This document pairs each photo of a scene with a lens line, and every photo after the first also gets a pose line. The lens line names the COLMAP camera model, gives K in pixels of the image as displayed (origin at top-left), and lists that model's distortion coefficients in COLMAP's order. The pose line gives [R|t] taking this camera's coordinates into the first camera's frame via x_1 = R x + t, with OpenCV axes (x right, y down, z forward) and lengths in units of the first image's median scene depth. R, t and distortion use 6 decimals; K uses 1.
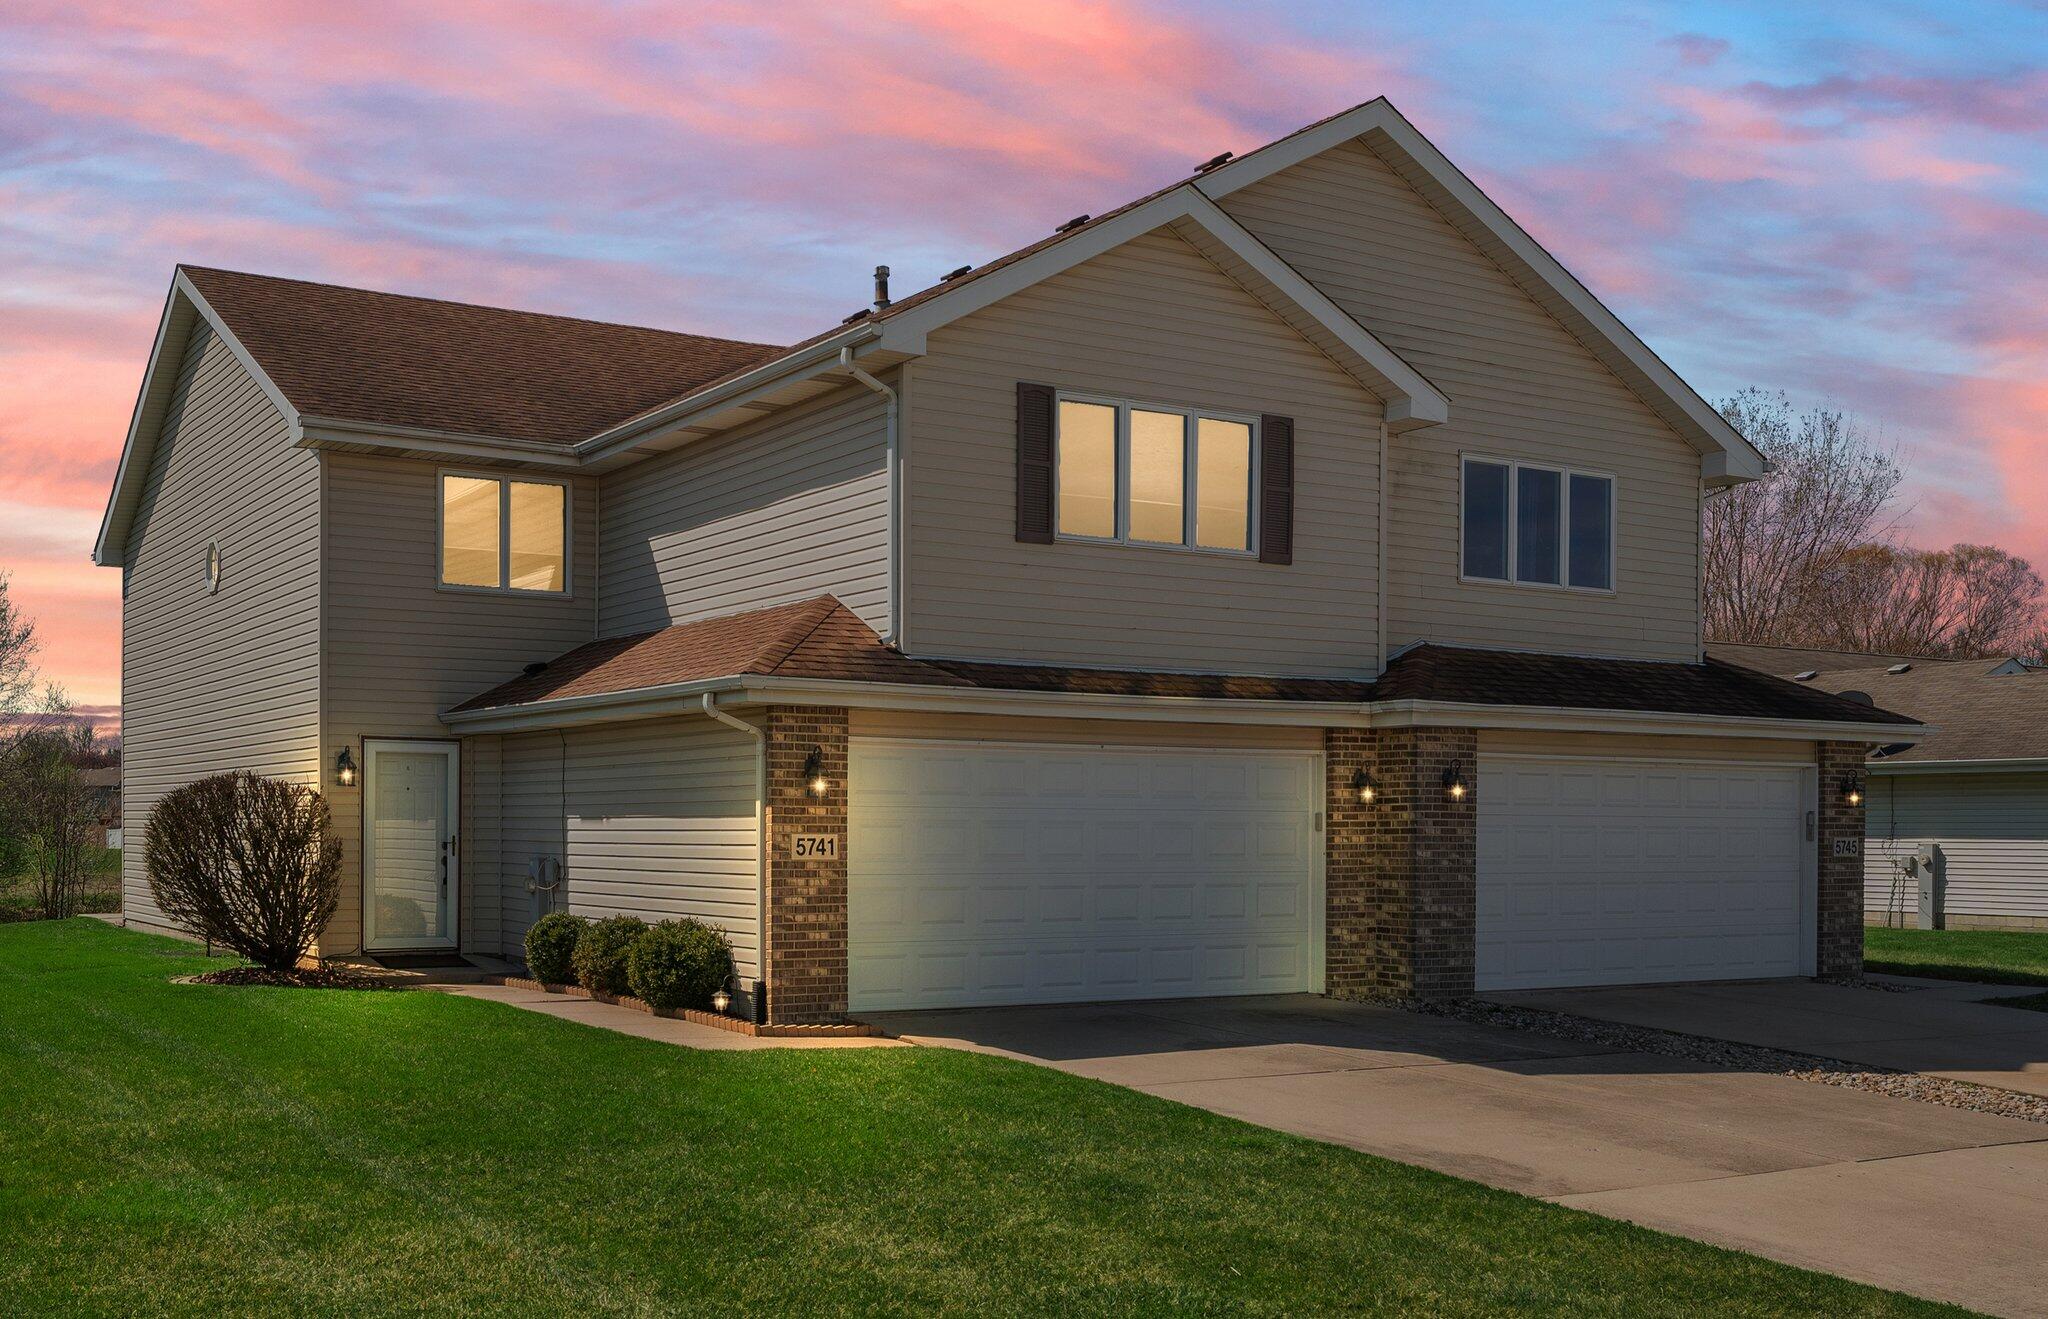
lens RADIAL K [[2009.2, 0, 1022.3], [0, 2009.2, 659.1], [0, 0, 1]] dist [-0.001098, 0.000000]
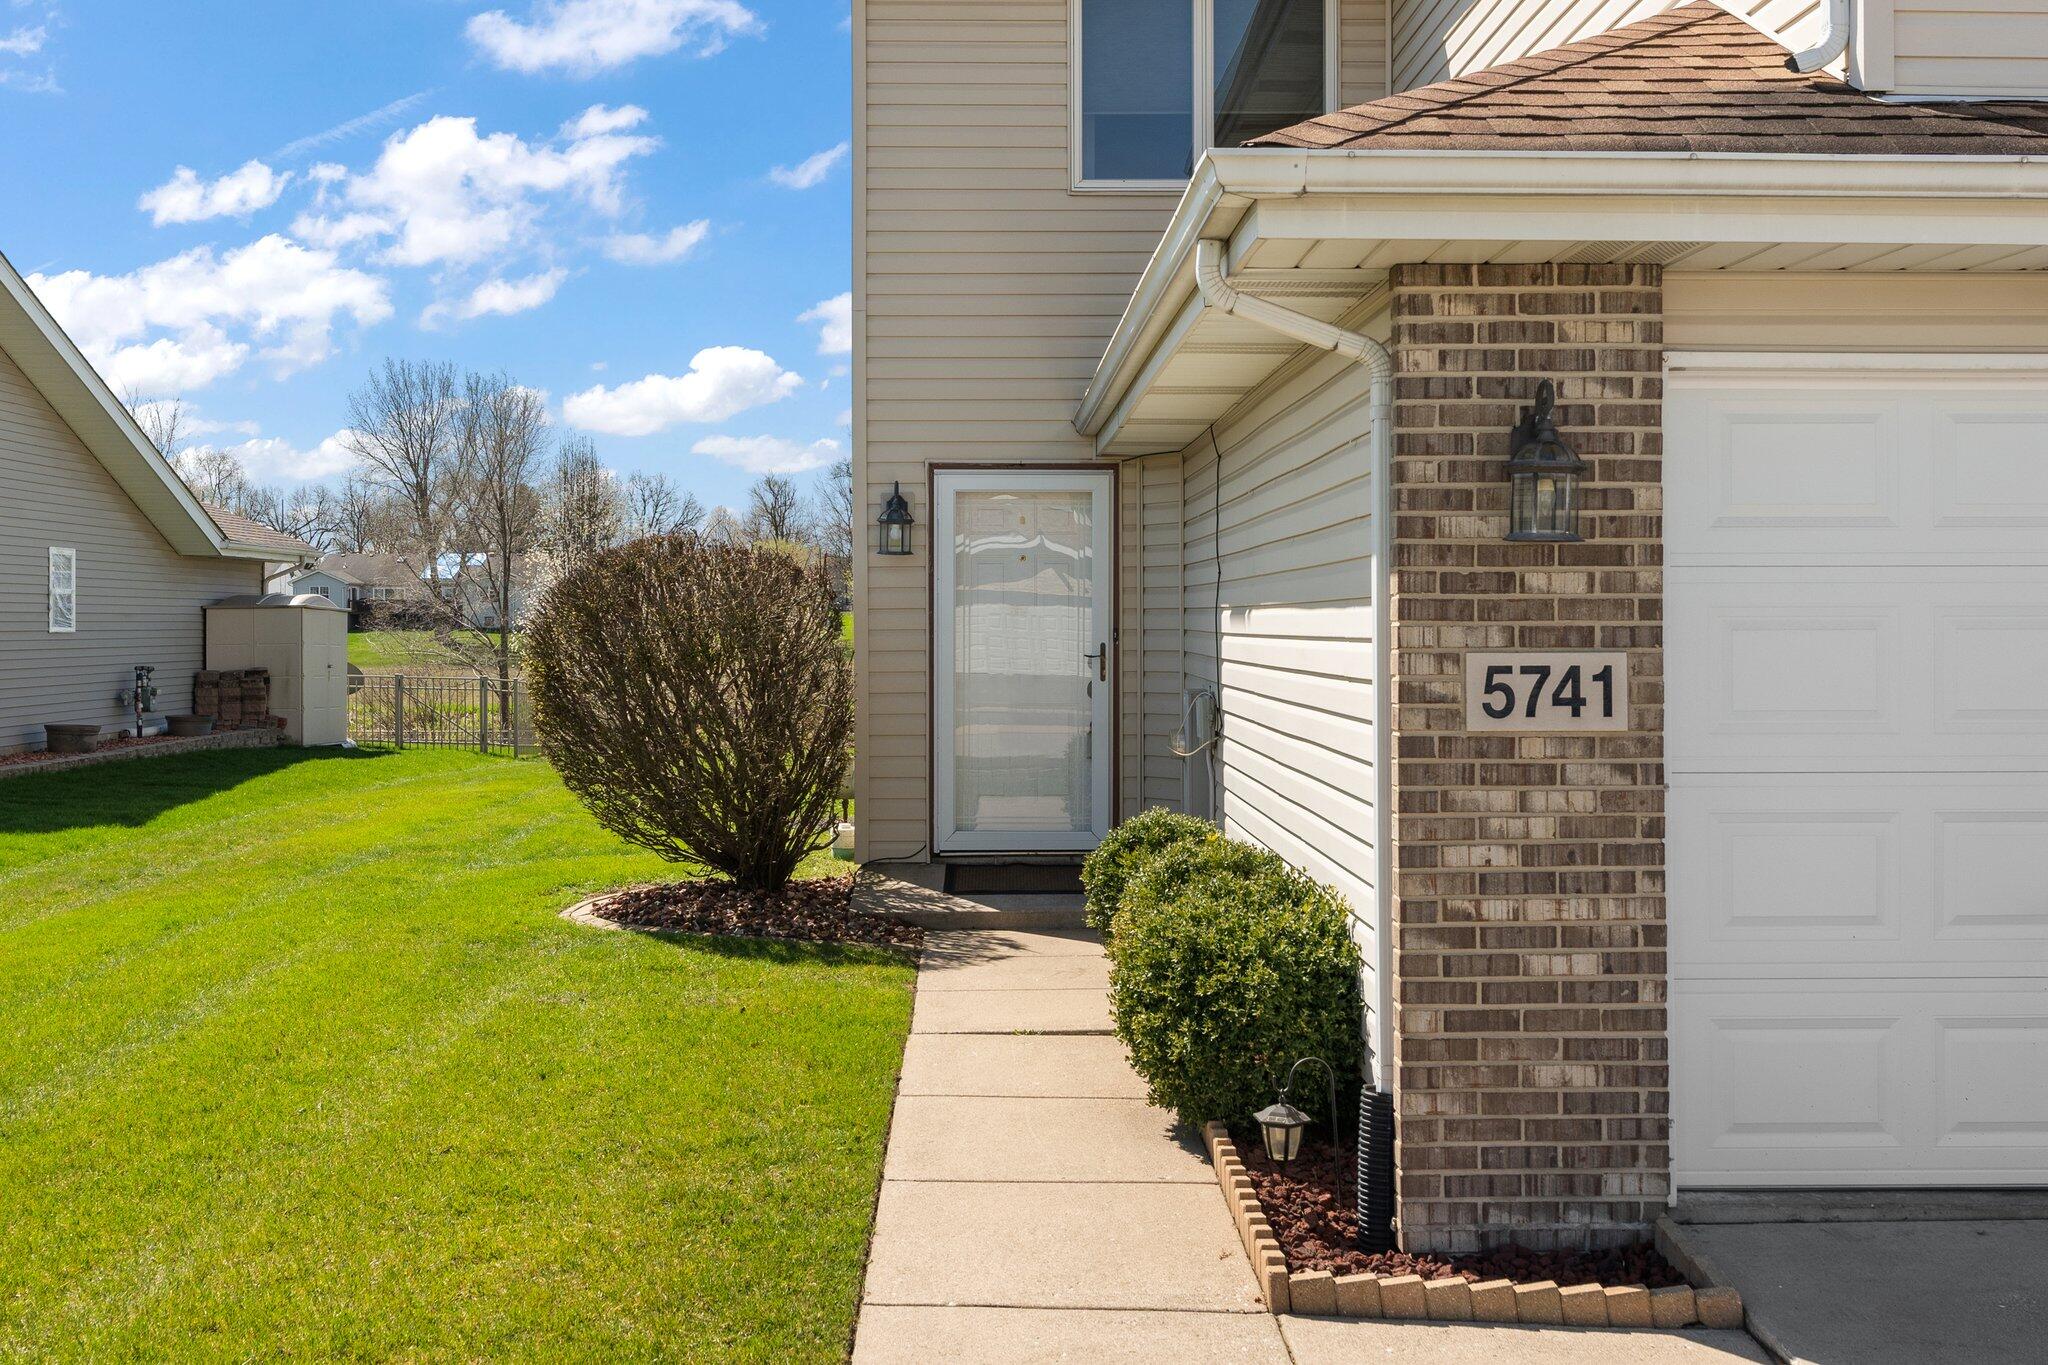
lens RADIAL K [[2129.9, 0, 1014.2], [0, 2129.9, 602.8], [0, 0, 1]] dist [0.001844, 0.000000]
pose [[0.831890, -0.010611, -0.554840, 0.016355], [0.052776, 0.996798, 0.060067, 0.053640], [0.552426, -0.079251, 0.829786, 0.665482]]
